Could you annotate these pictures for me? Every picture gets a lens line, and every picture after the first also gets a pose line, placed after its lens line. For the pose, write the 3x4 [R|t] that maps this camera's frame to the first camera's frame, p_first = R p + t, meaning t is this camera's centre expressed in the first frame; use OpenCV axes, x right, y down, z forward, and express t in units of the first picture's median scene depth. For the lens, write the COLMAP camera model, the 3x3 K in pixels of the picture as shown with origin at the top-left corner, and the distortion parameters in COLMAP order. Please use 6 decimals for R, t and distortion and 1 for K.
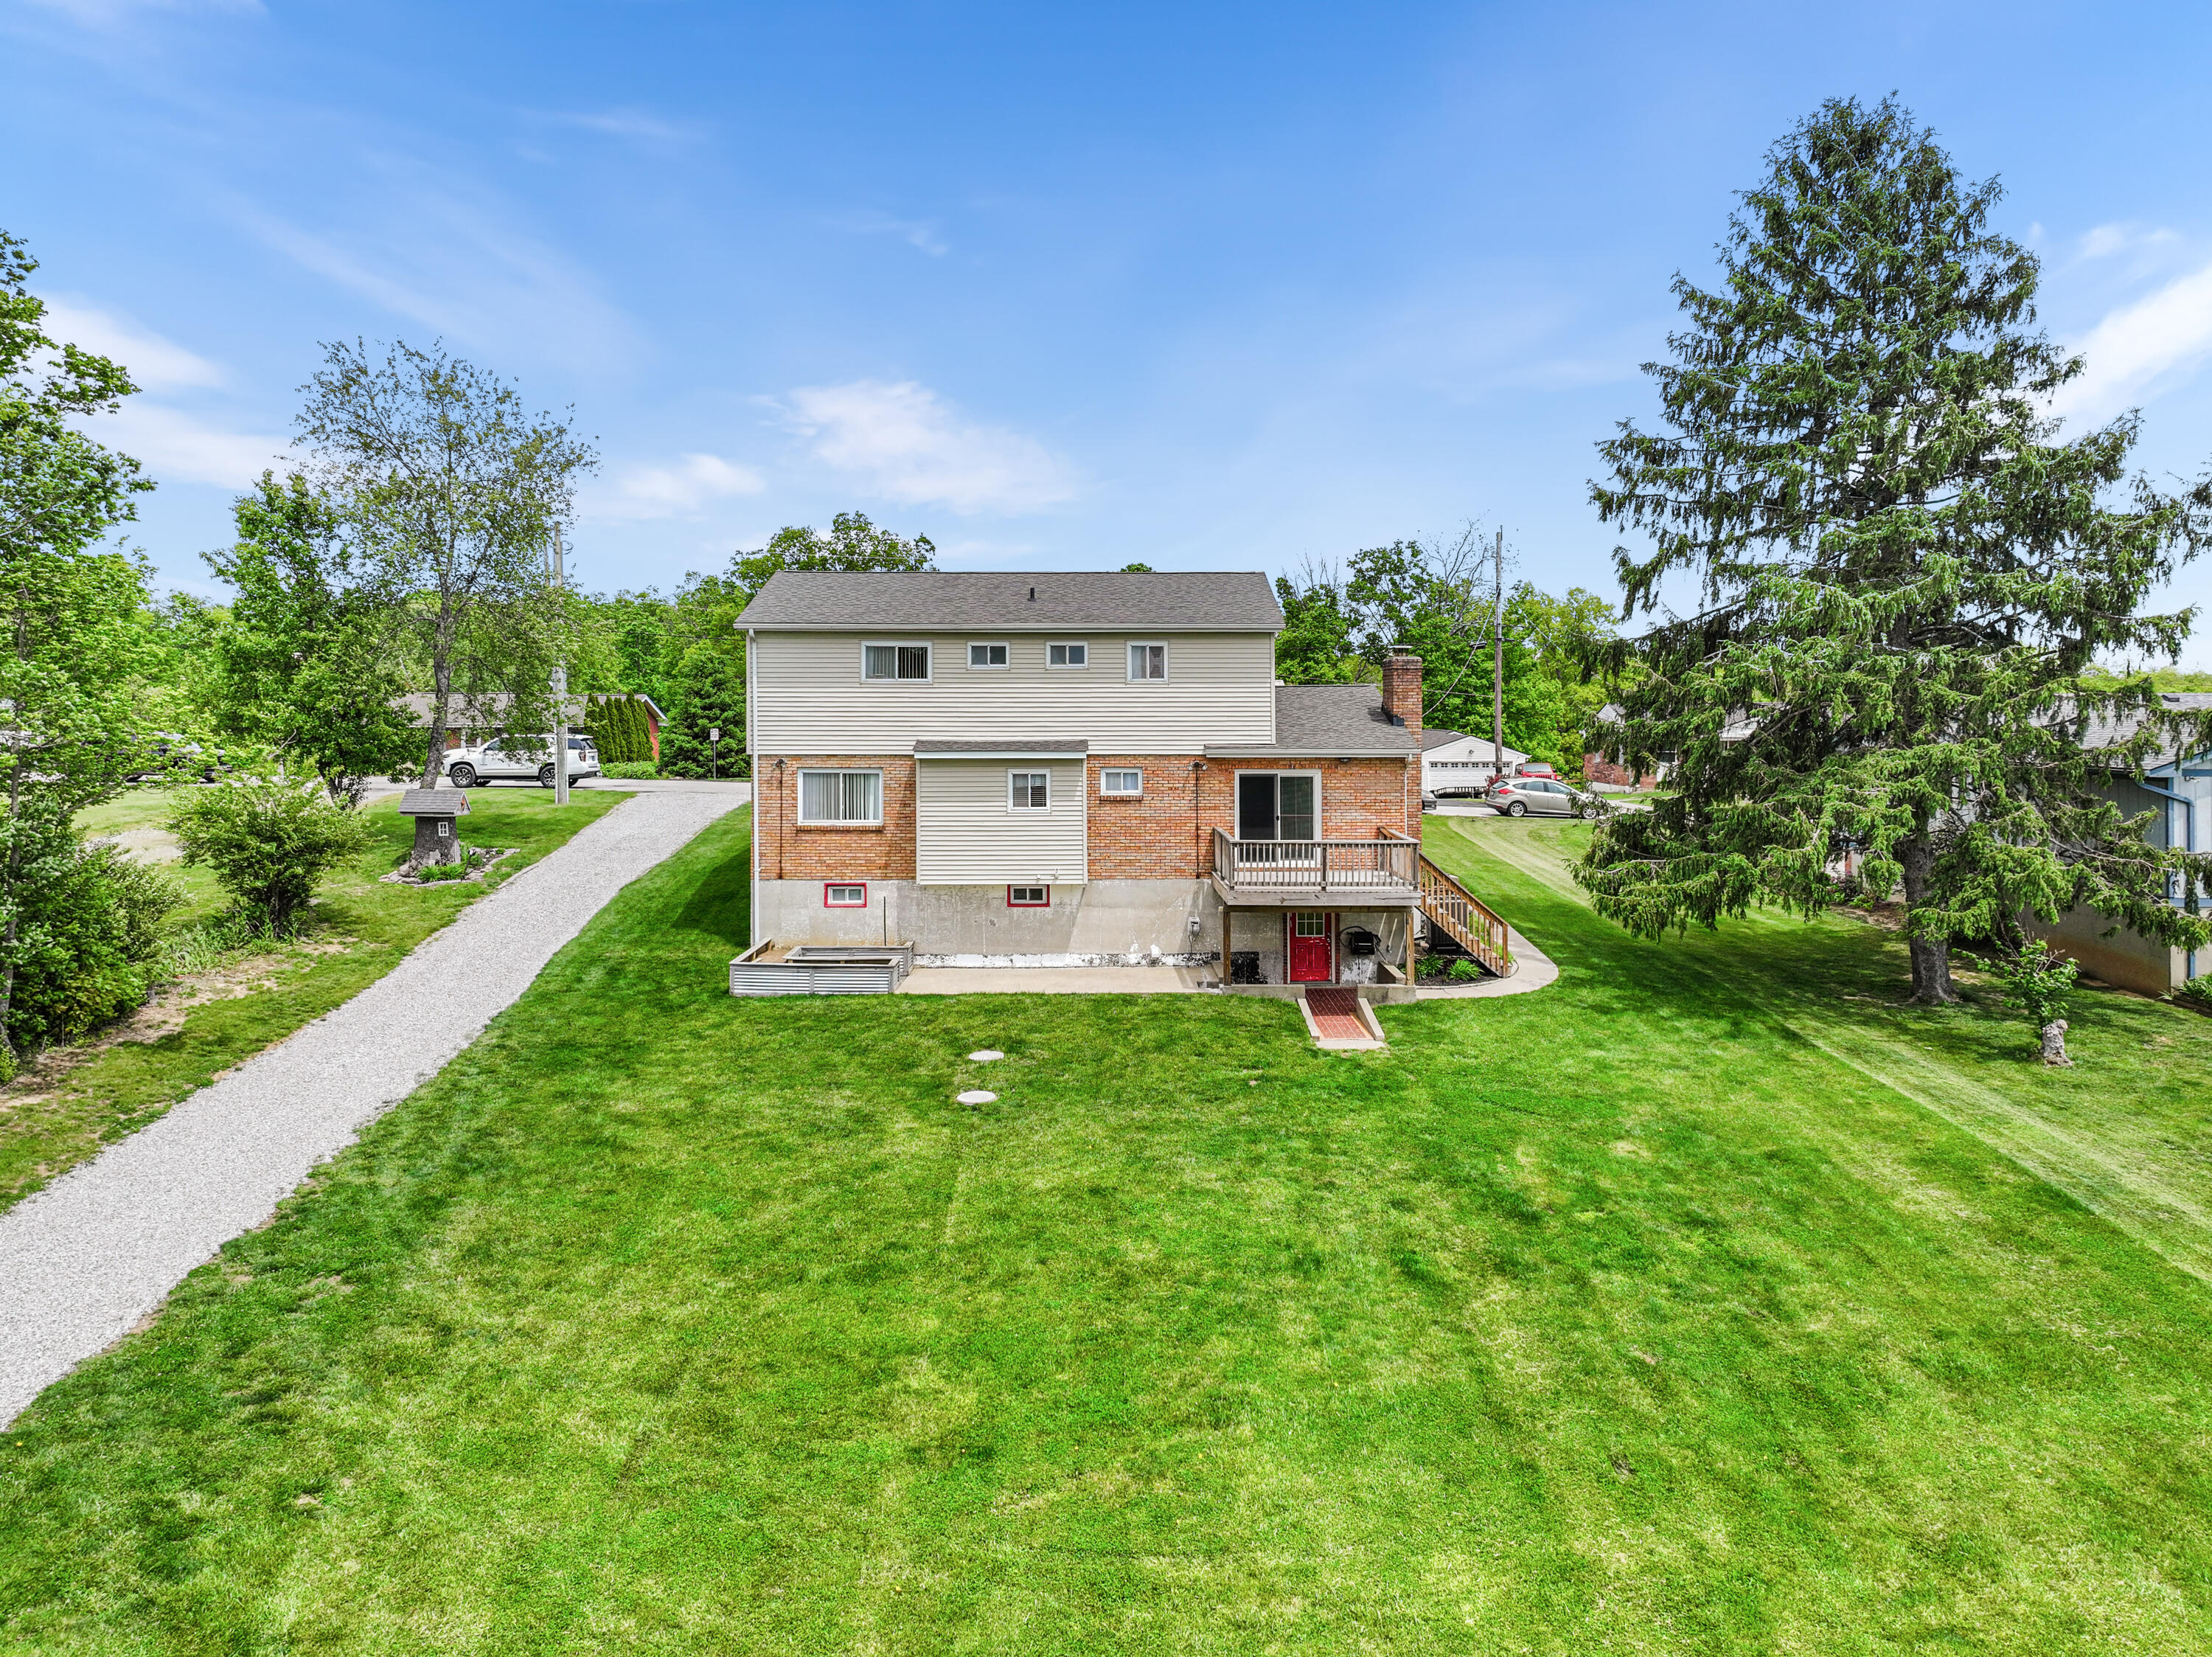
lens RADIAL K [[1561.6, 0, 1099.7], [0, 1561.6, 794.9], [0, 0, 1]] dist [0.001598, 0.005402]
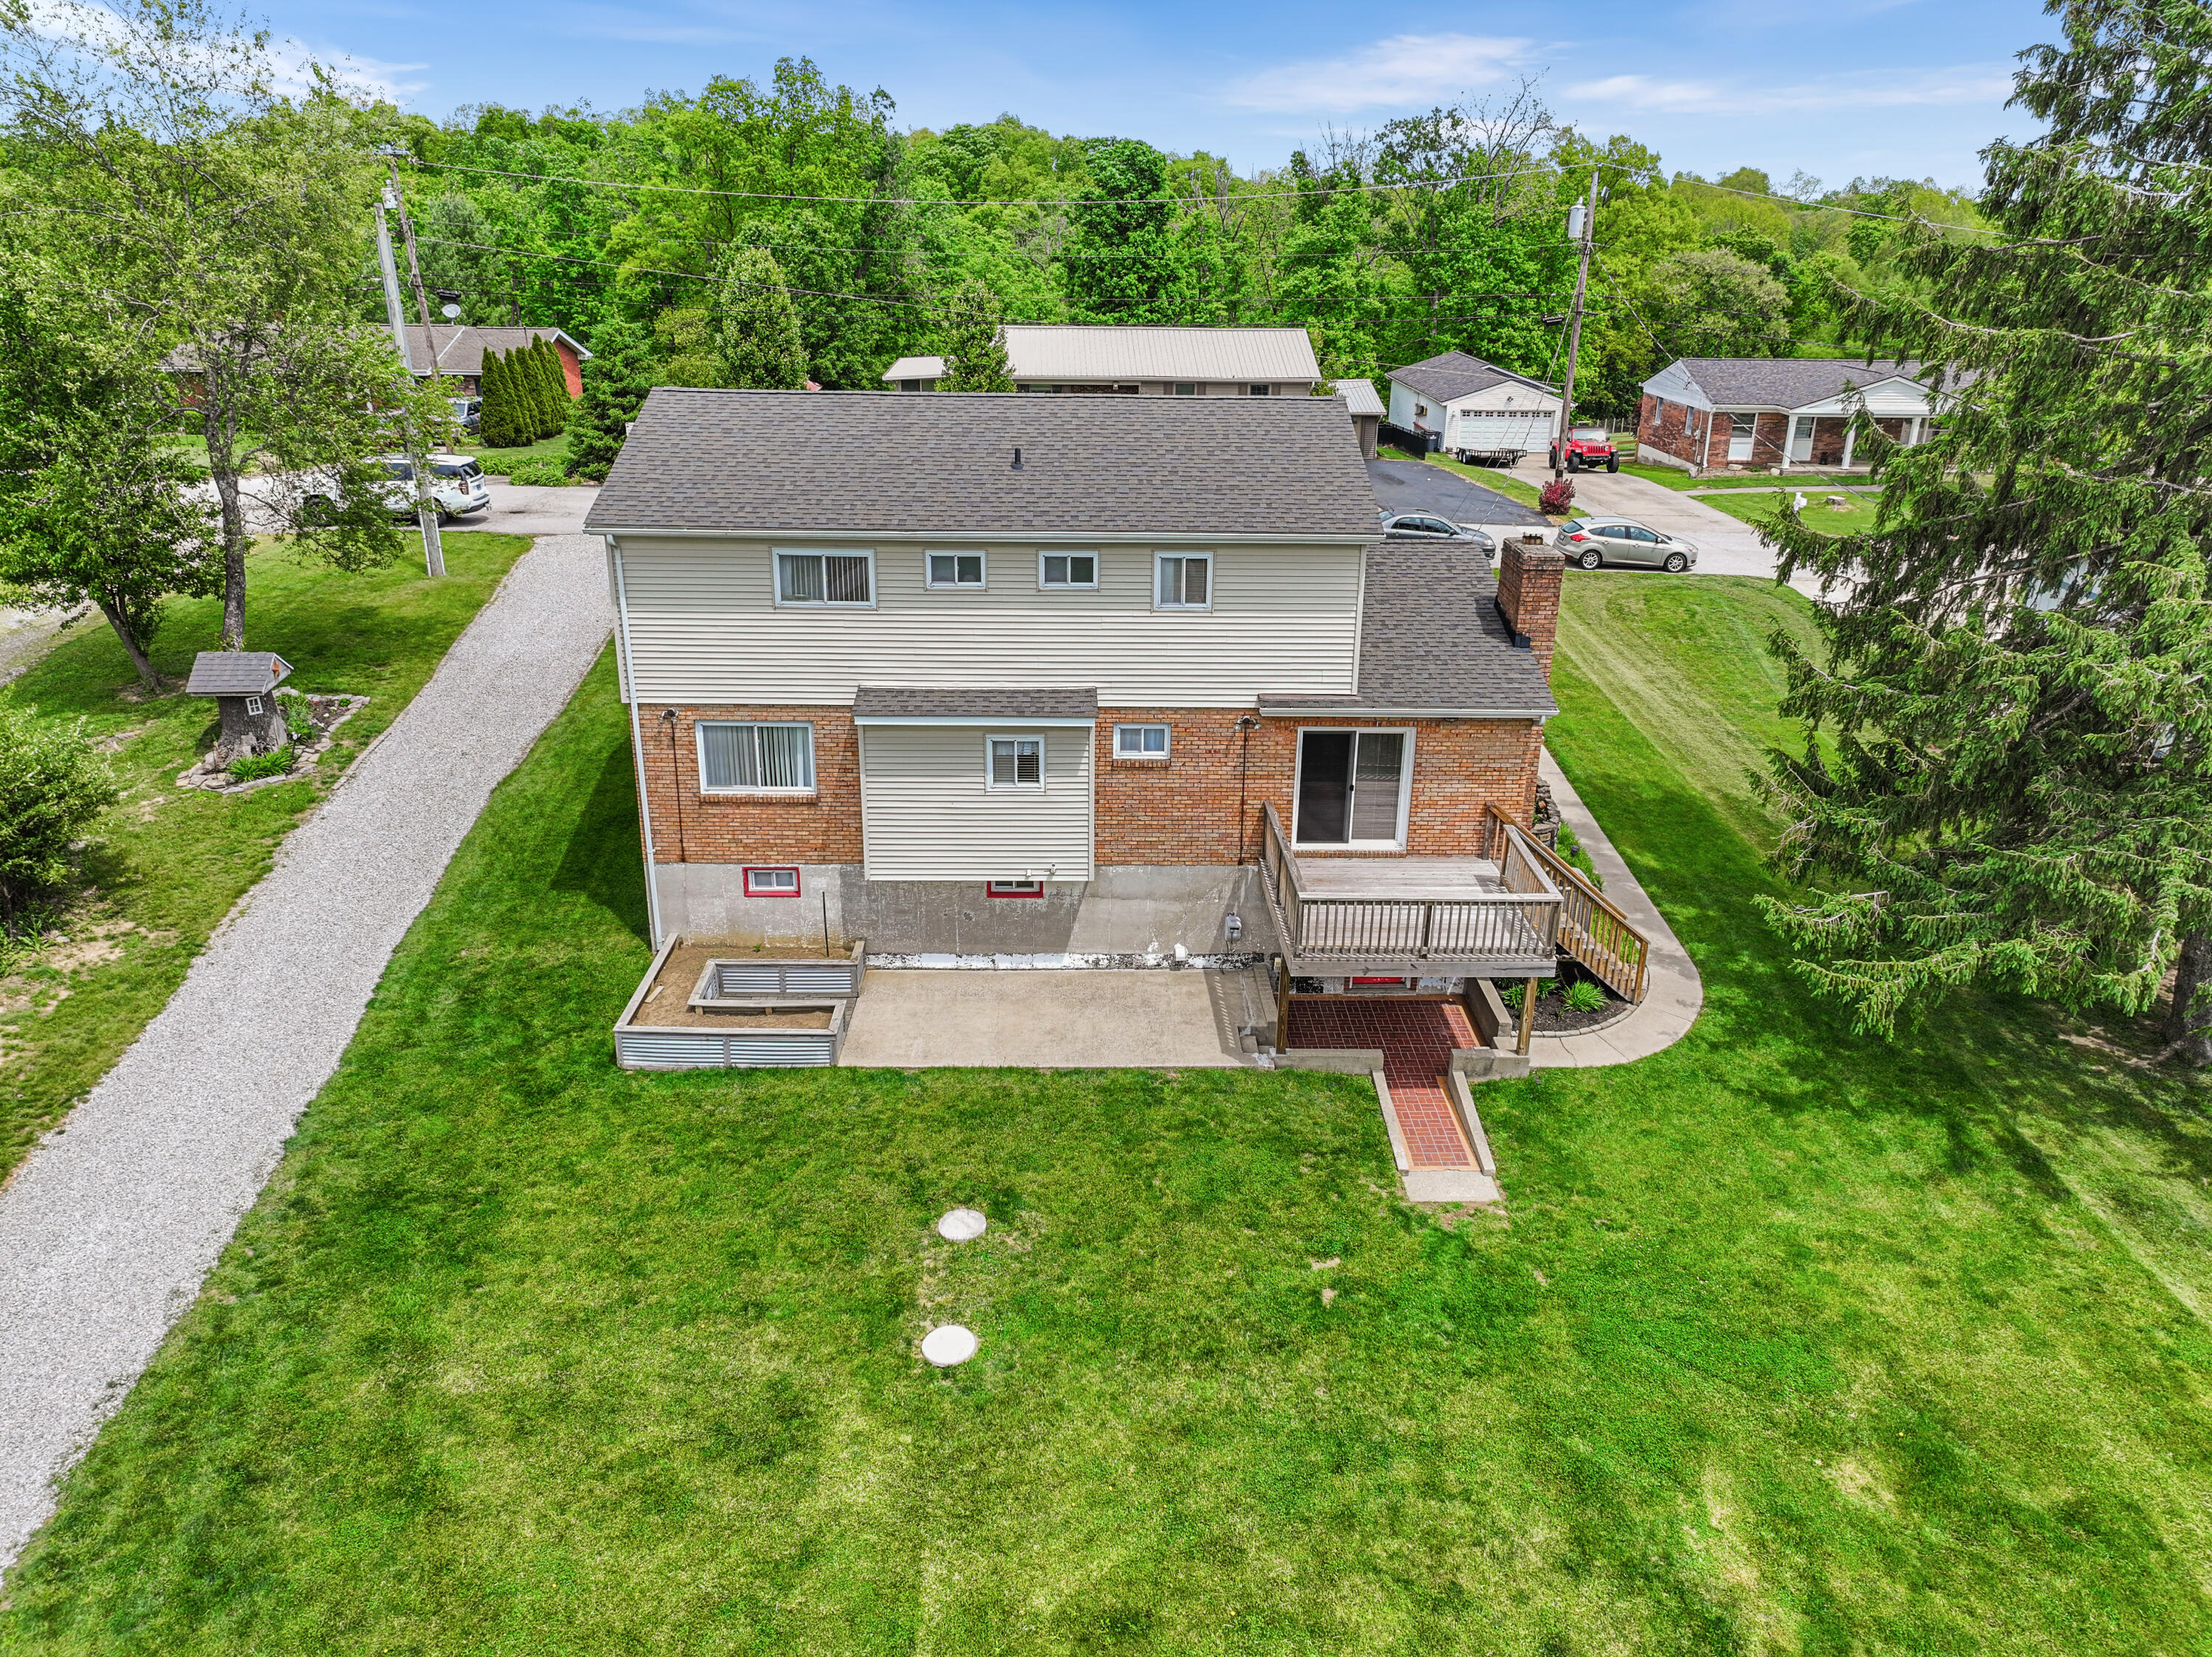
lens RADIAL K [[1518.0, 0, 1094.5], [0, 1518.0, 829.3], [0, 0, 1]] dist [-0.012187, 0.028505]
pose [[0.999882, 0.007086, 0.013619, -0.017401], [-0.011113, 0.946137, 0.323576, -0.198638], [-0.010593, -0.323689, 0.946104, 0.316229]]
